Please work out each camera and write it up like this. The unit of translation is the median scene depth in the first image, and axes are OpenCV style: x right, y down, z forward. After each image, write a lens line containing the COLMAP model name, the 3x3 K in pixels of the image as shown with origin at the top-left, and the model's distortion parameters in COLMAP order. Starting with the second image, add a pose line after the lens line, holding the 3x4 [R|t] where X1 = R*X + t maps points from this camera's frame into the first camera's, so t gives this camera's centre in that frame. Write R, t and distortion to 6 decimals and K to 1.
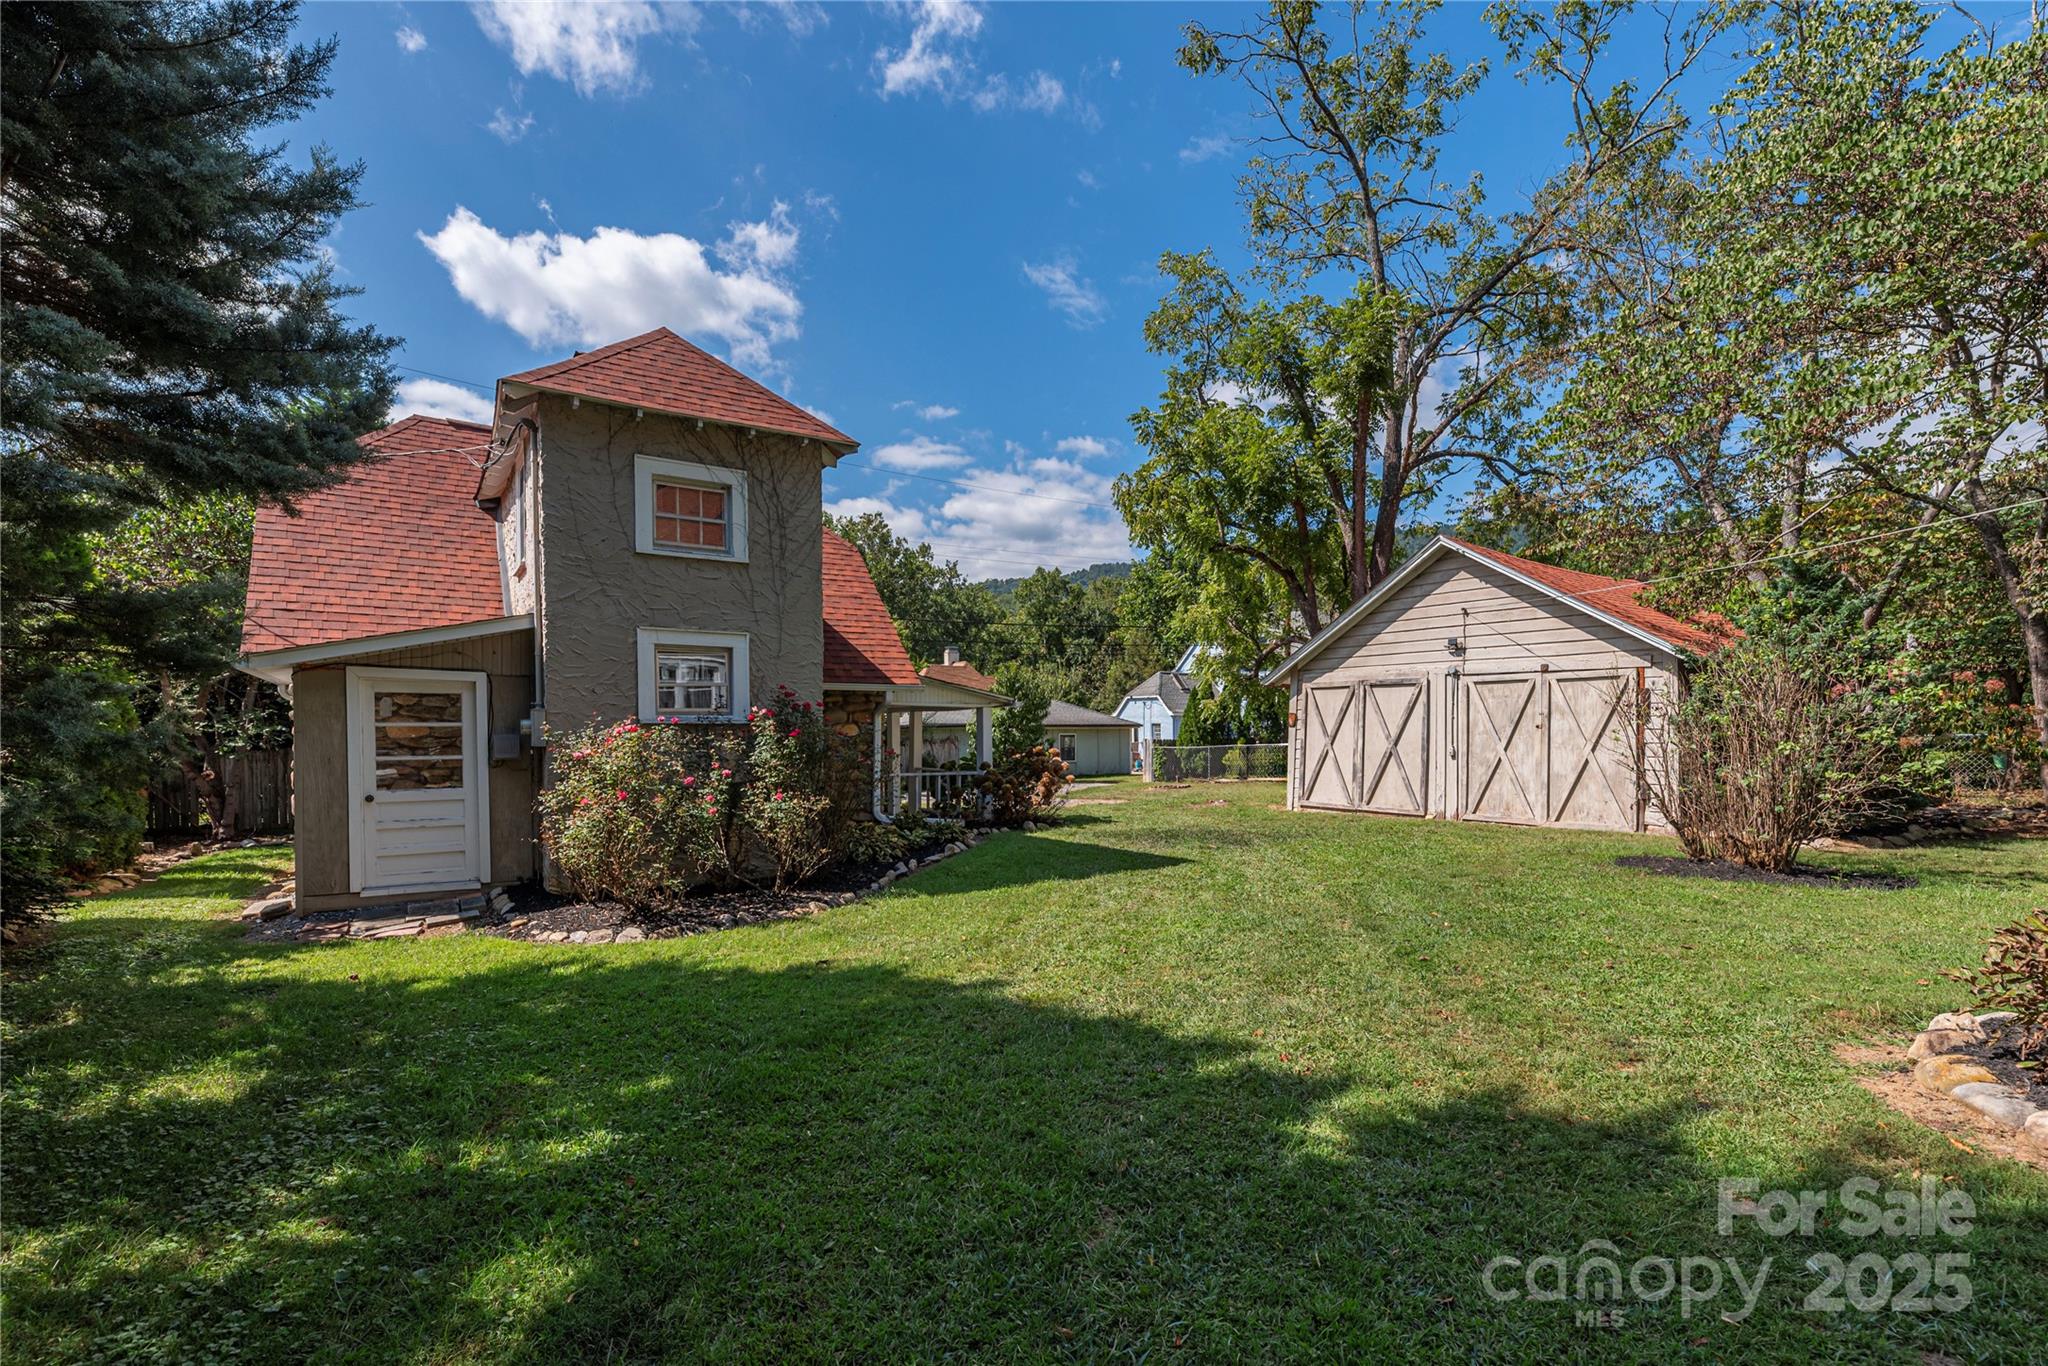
lens RADIAL K [[907.1, 0, 1016.1], [0, 907.1, 749.6], [0, 0, 1]] dist [-0.000508, -0.000059]
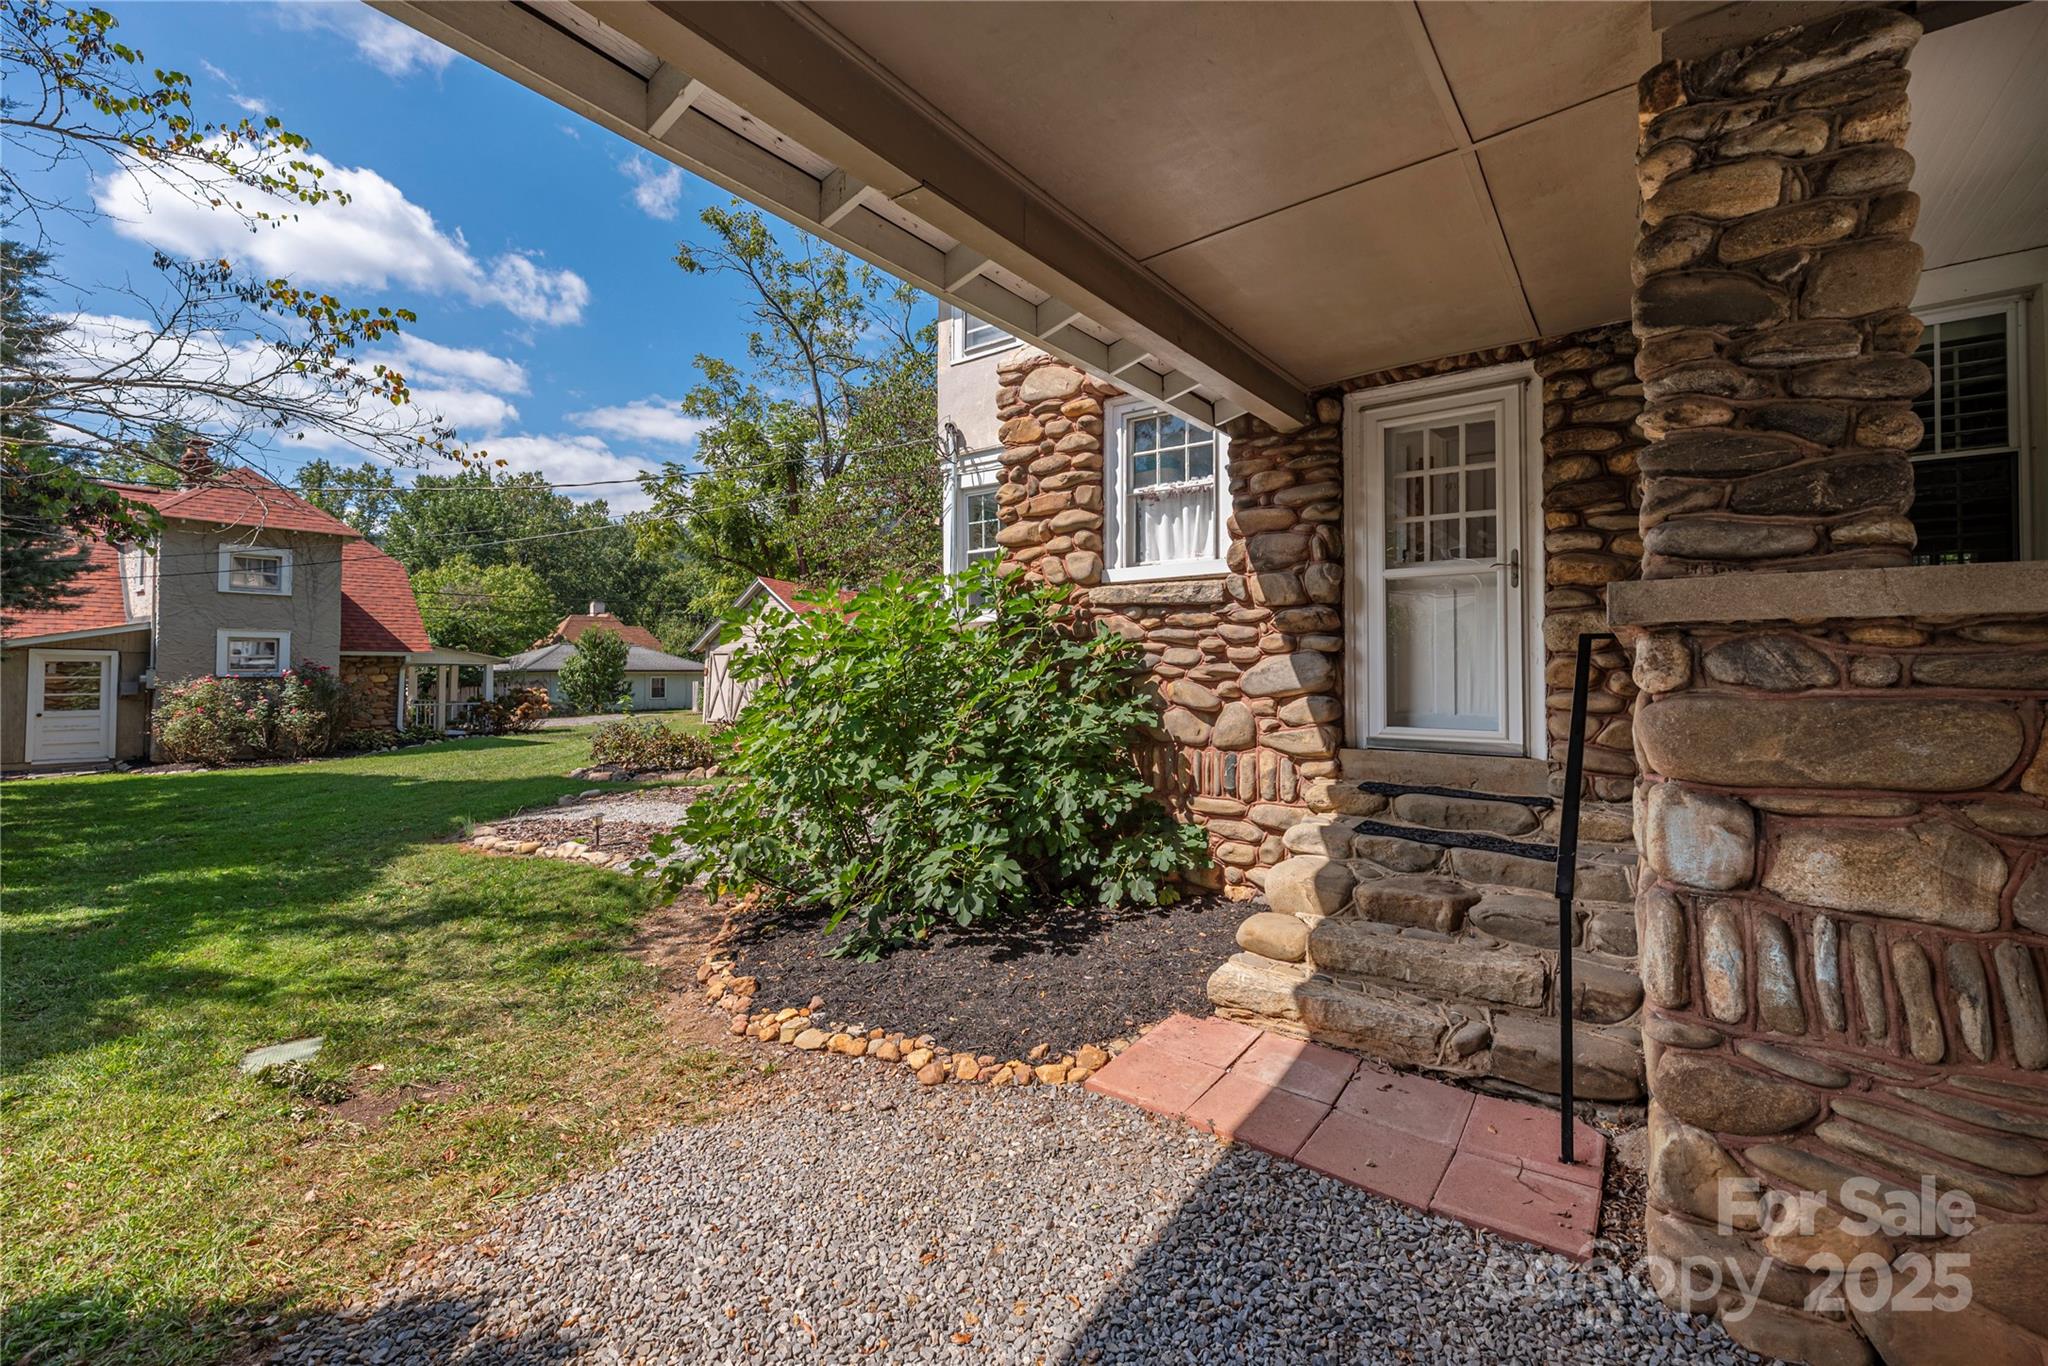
lens RADIAL K [[822.8, 0, 996.8], [0, 822.8, 645.0], [0, 0, 1]] dist [0.009281, 0.000038]
pose [[0.946186, 0.016234, 0.323217, 0.383737], [0.001061, 0.998580, -0.053261, 0.000132], [-0.323623, 0.050737, 0.944825, -0.796815]]
